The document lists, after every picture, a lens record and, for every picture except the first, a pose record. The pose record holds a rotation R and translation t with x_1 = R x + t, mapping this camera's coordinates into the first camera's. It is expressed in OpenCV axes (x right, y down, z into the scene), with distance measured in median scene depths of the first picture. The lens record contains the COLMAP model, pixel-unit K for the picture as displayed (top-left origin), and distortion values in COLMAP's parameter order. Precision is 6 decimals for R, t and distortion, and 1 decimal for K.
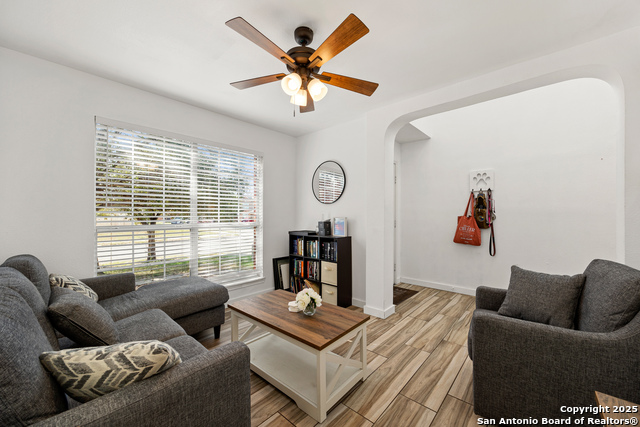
lens RADIAL K [[248.9, 0, 320.5], [0, 248.9, 212.7], [0, 0, 1]] dist [0.000167, 0.000281]
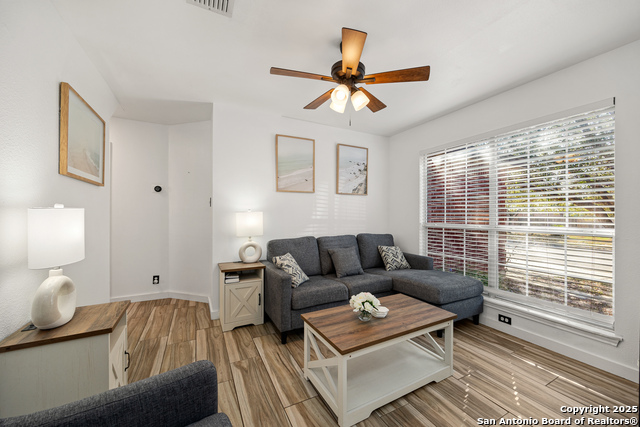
lens RADIAL K [[248.9, 0, 321.9], [0, 248.9, 213.8], [0, 0, 1]] dist [0.000167, 0.000281]
pose [[-0.352879, -0.000203, -0.935669, 1.024983], [0.001847, 0.999998, -0.000914, 0.004388], [0.935667, -0.002050, -0.352878, 1.348526]]
